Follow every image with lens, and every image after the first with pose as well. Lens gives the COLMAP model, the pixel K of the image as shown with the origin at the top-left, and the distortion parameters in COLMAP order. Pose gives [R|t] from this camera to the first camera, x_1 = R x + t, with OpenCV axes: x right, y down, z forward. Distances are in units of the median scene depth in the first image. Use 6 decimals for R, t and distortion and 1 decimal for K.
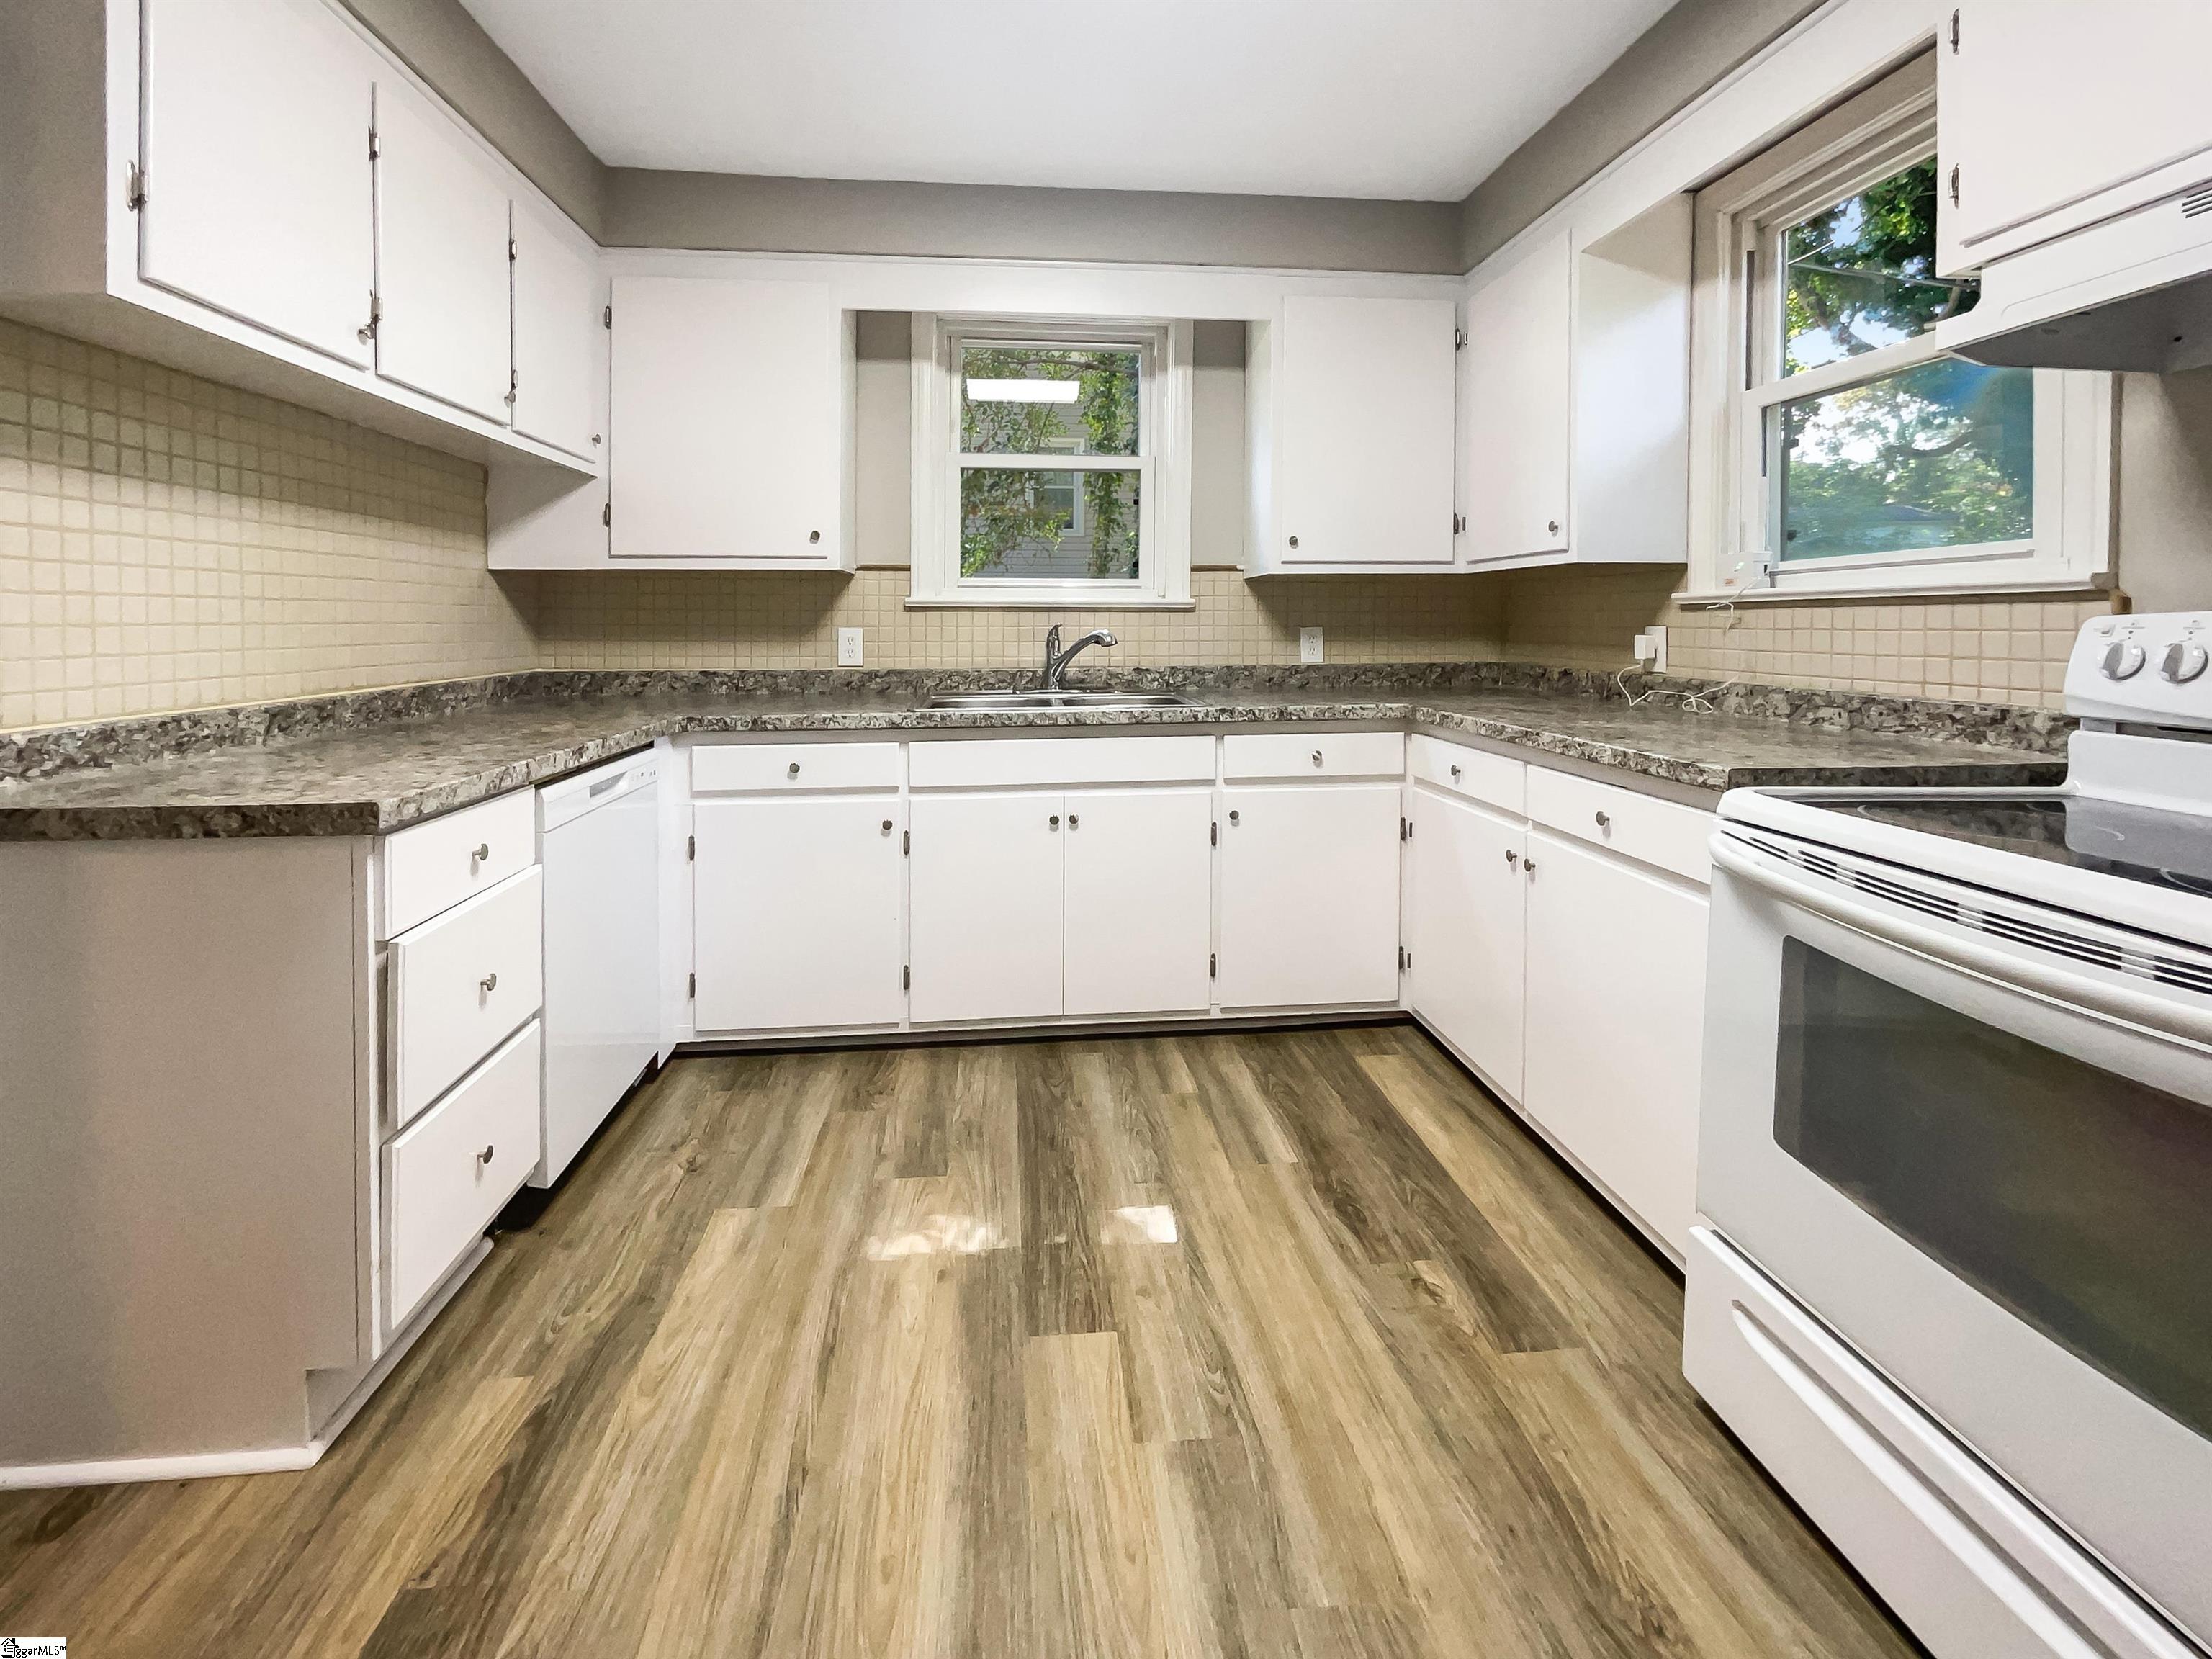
lens RADIAL K [[955.2, 0, 1069.6], [0, 955.2, 637.7], [0, 0, 1]] dist [0.000483, -0.000278]
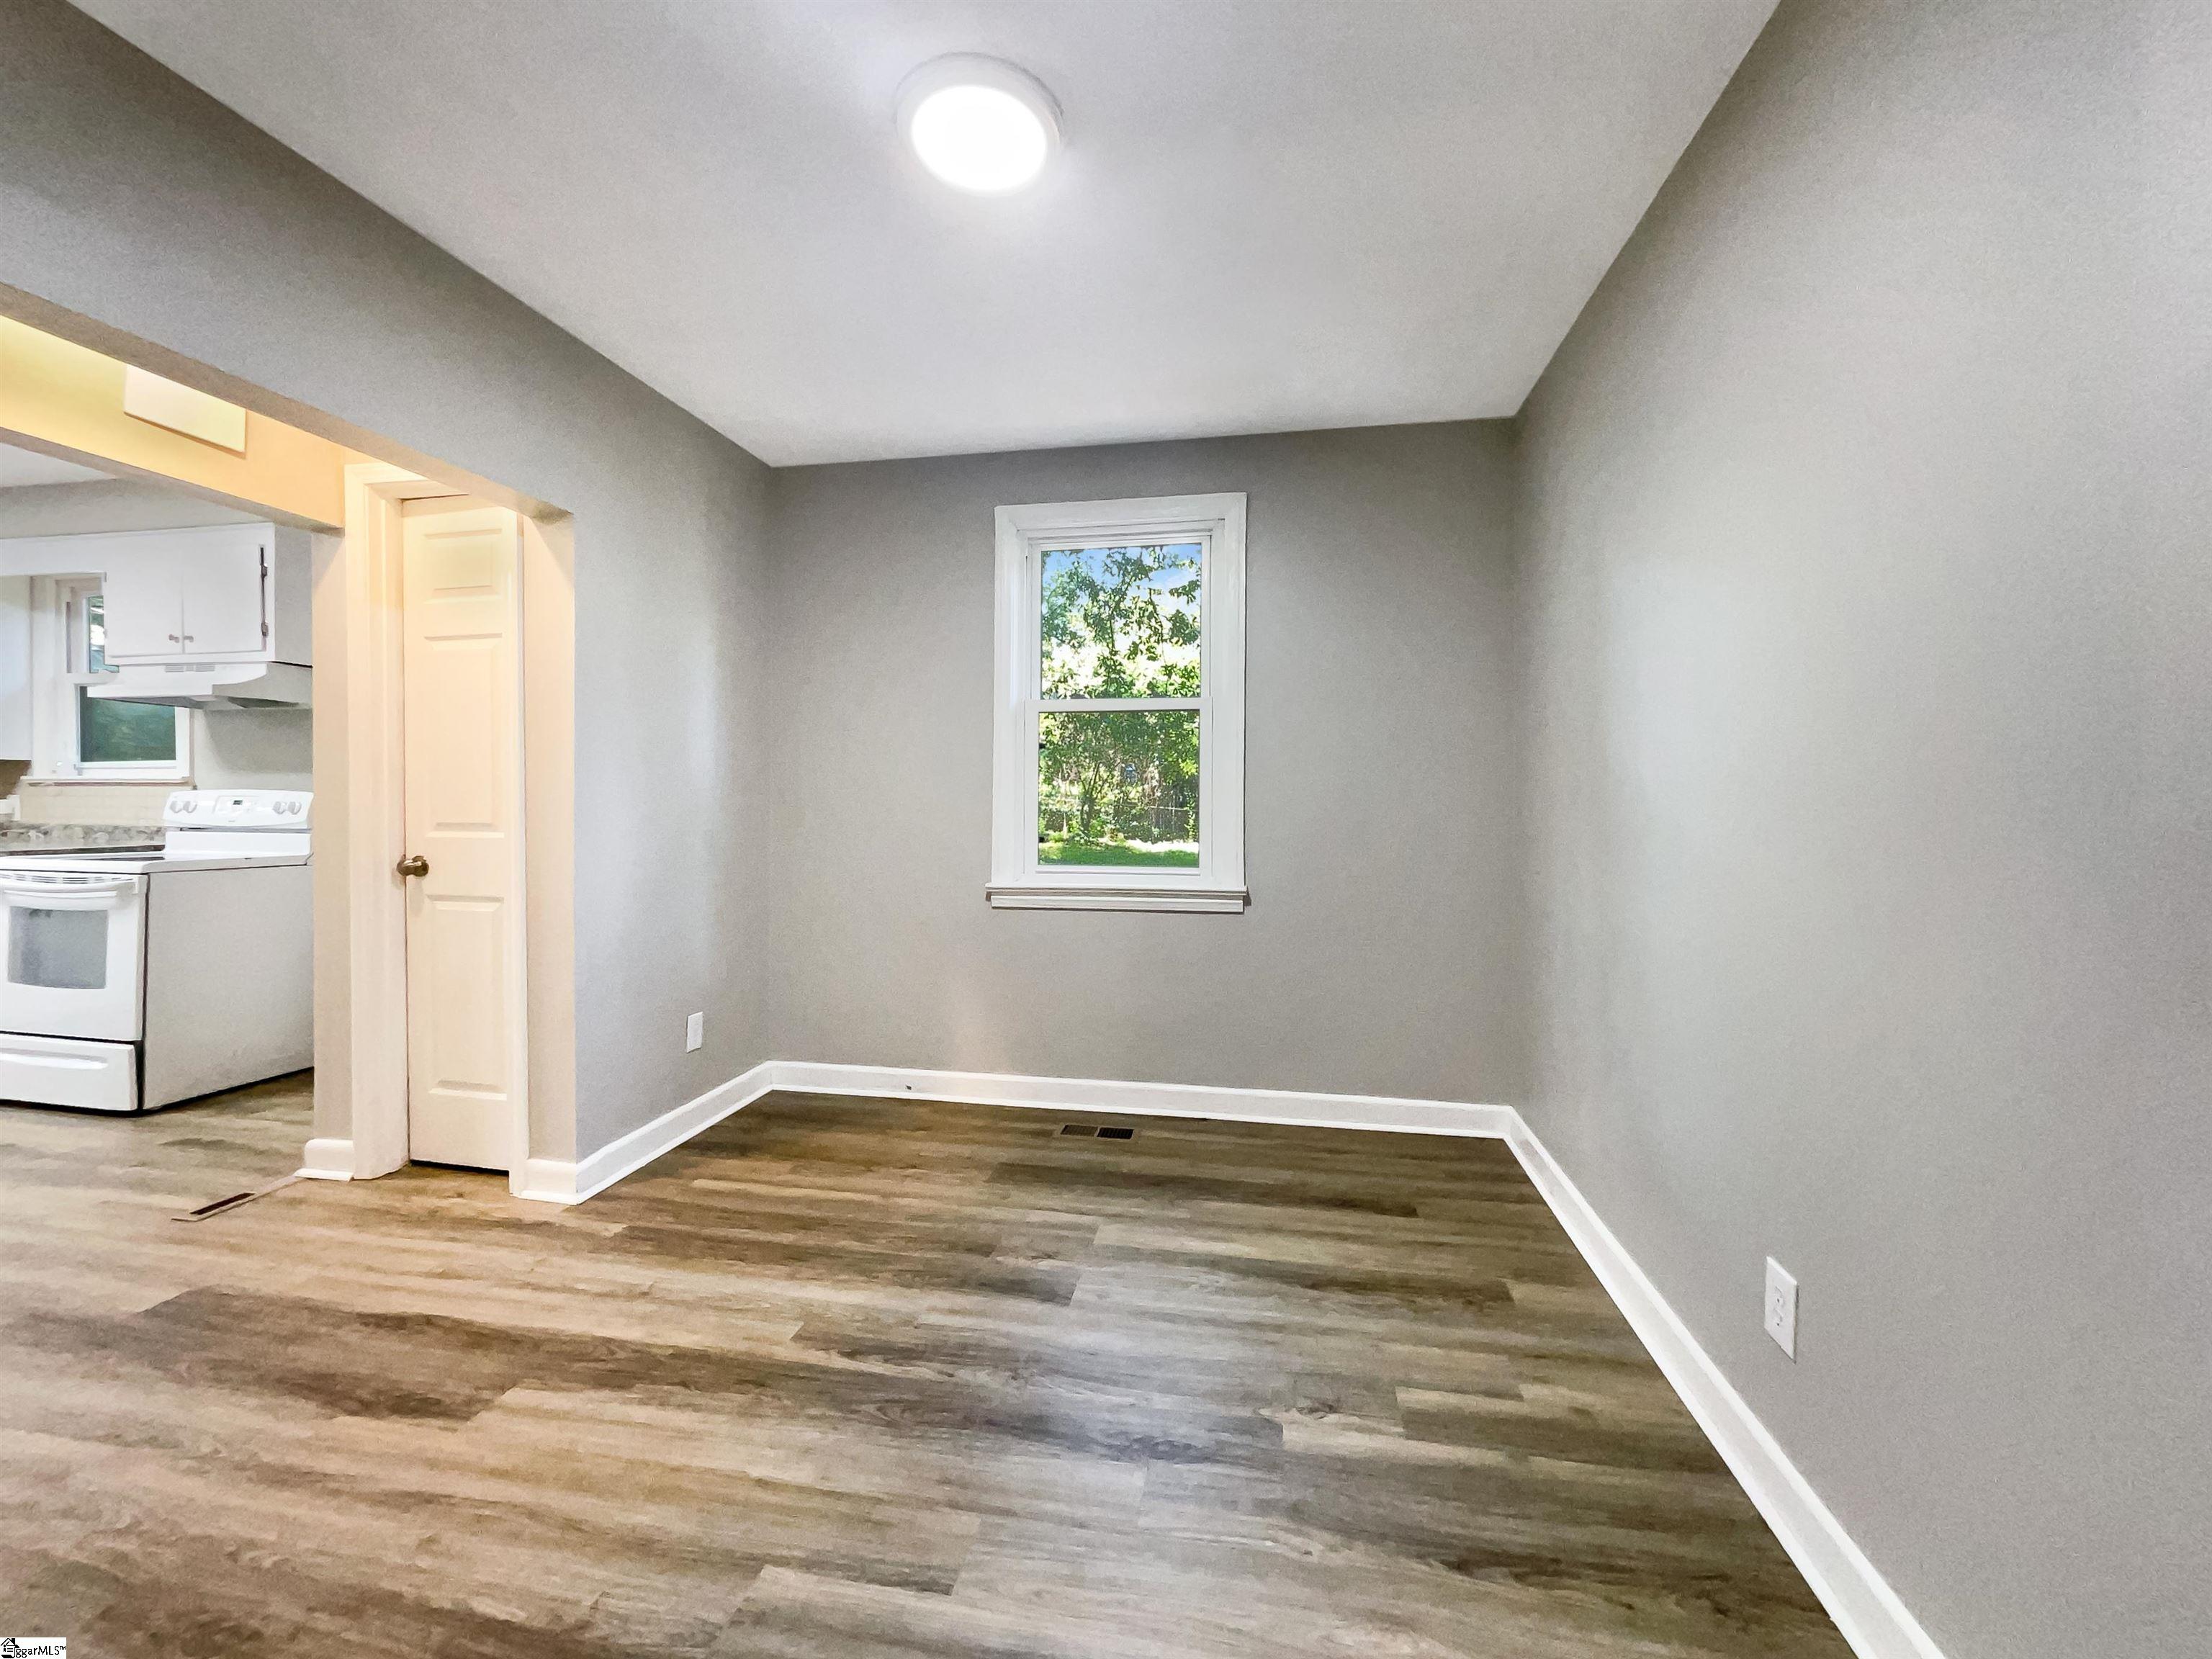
lens RADIAL K [[955.2, 0, 1143.9], [0, 955.2, 813.4], [0, 0, 1]] dist [0.000483, -0.000278]
pose [[0.266514, -0.013092, 0.963742, -0.654154], [0.010120, 0.999891, 0.010784, 0.029400], [-0.963778, 0.006879, 0.266617, -1.829653]]
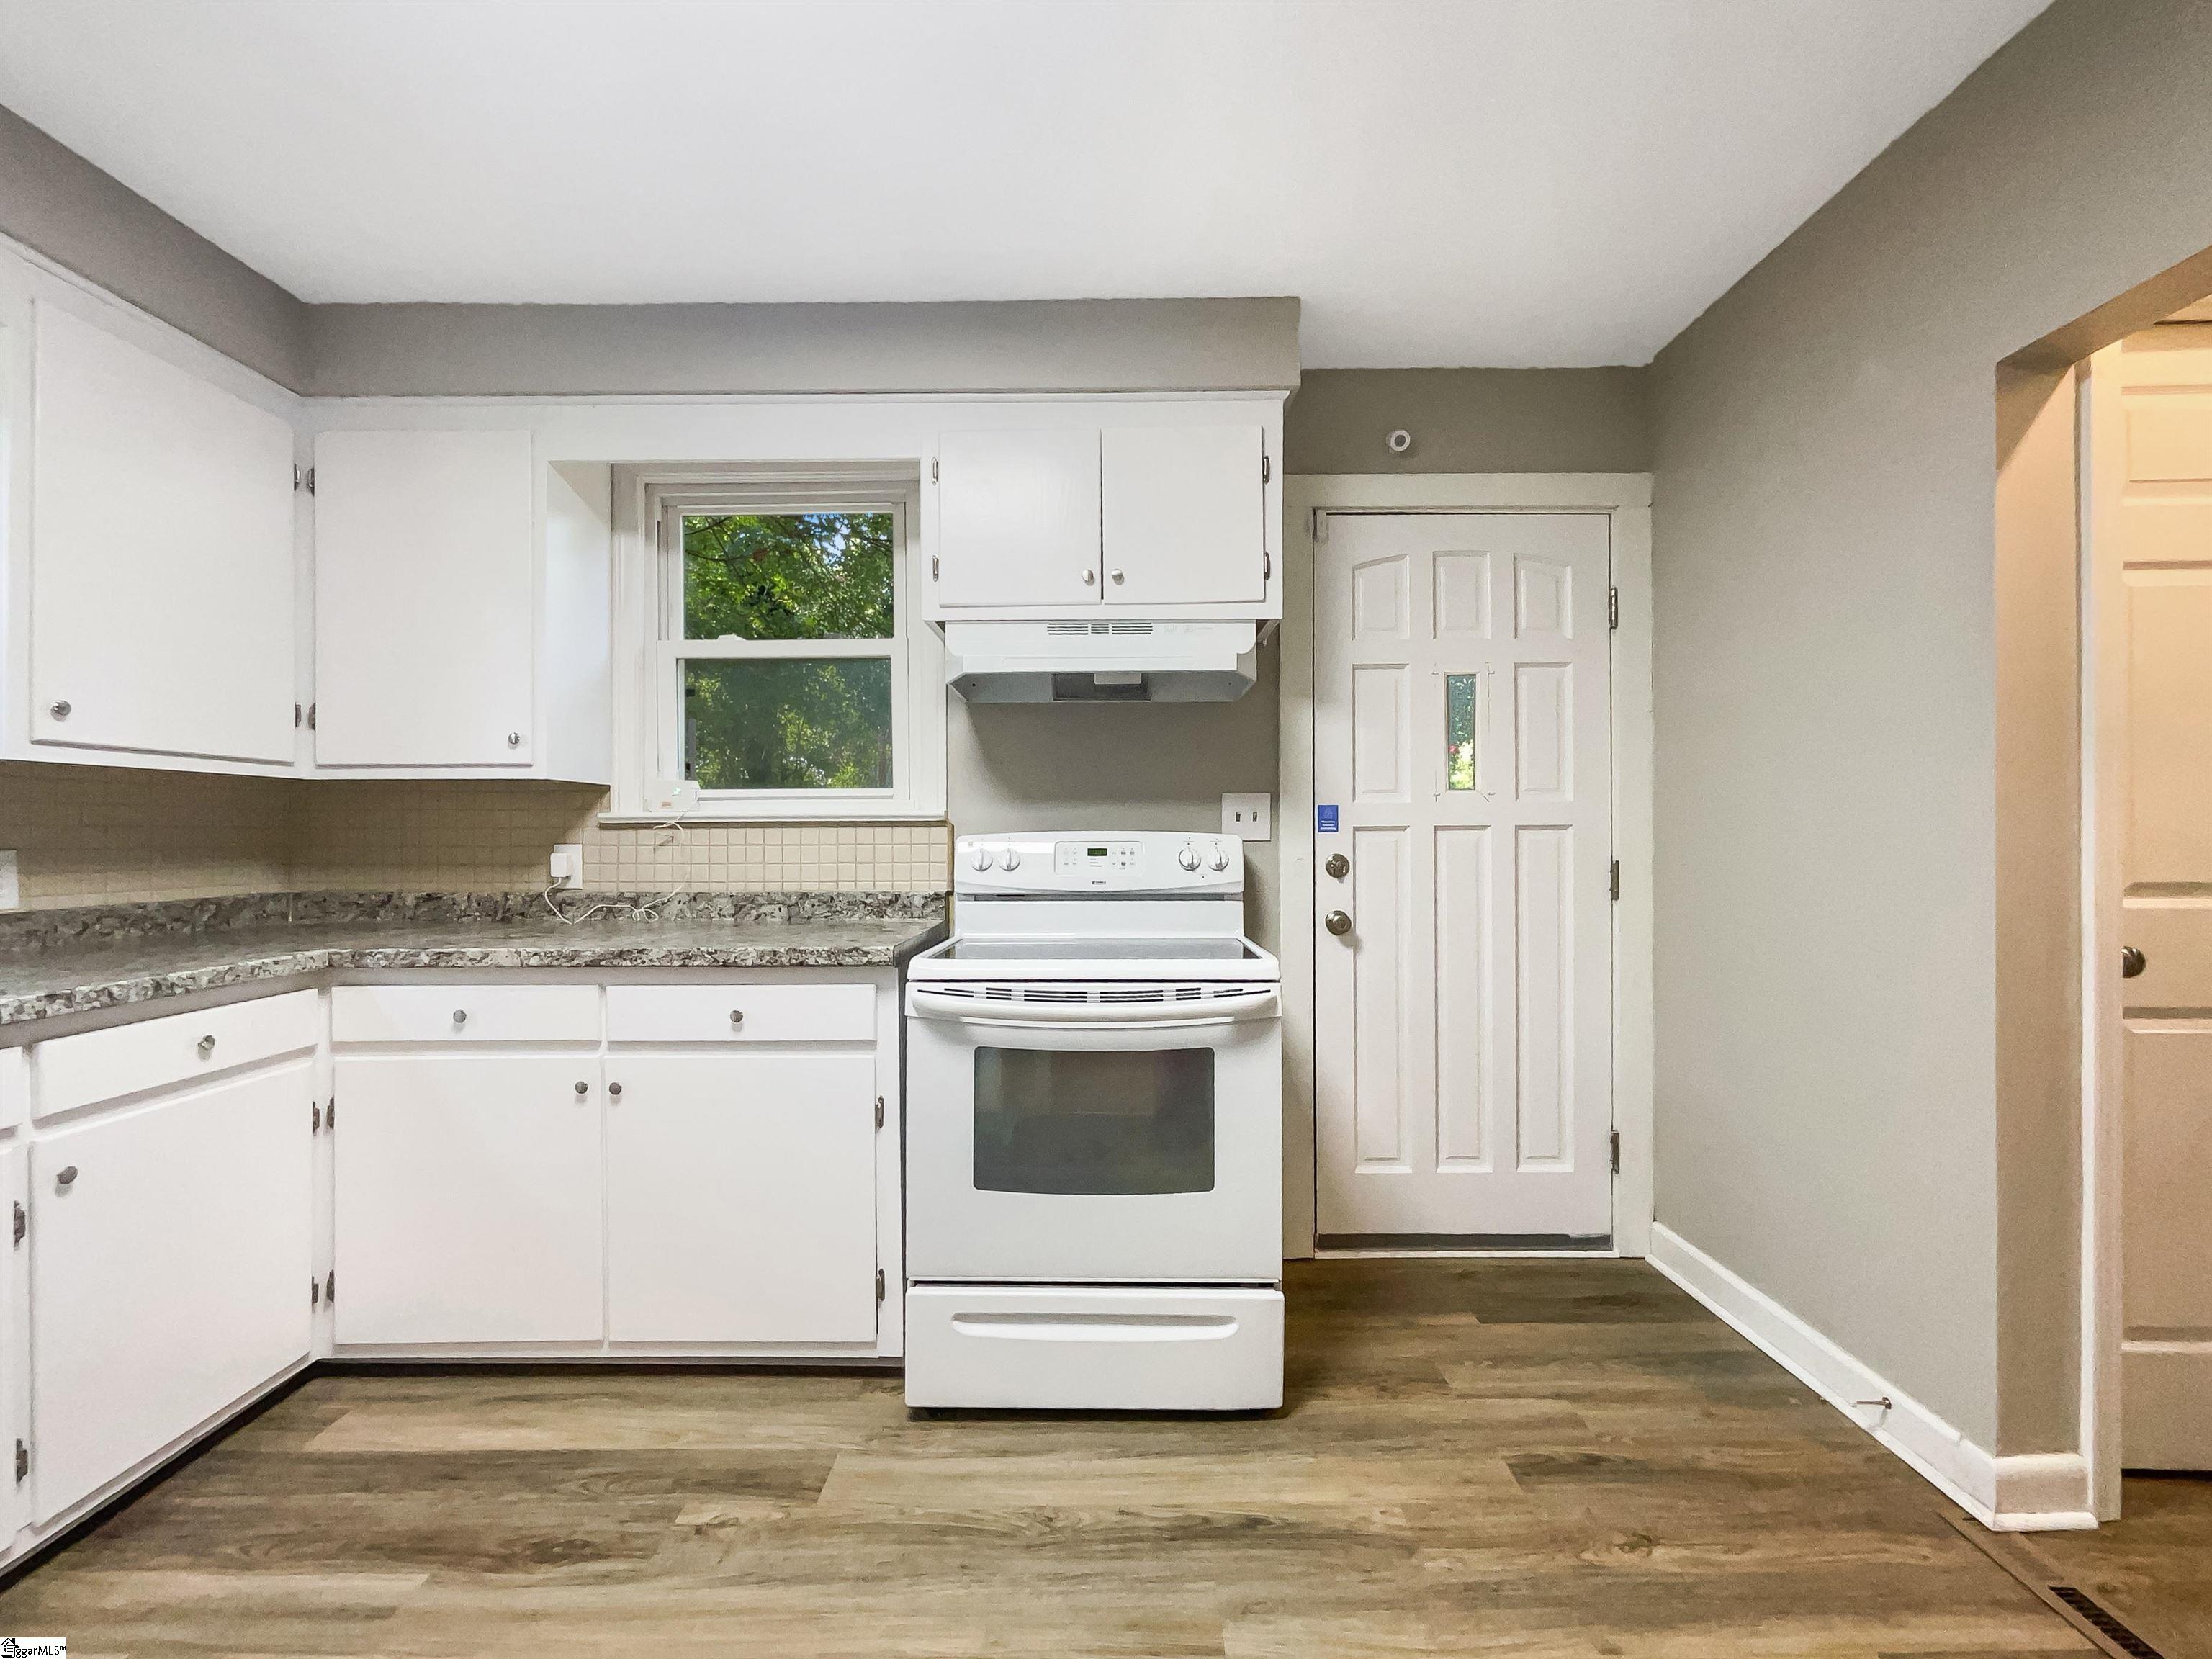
lens RADIAL K [[955.2, 0, 1107.1], [0, 955.2, 844.3], [0, 0, 1]] dist [0.000483, -0.000278]
pose [[0.078785, -0.006172, 0.996873, -0.459795], [0.019661, 0.999796, 0.004636, -0.006725], [-0.996698, 0.019234, 0.078890, 0.421539]]
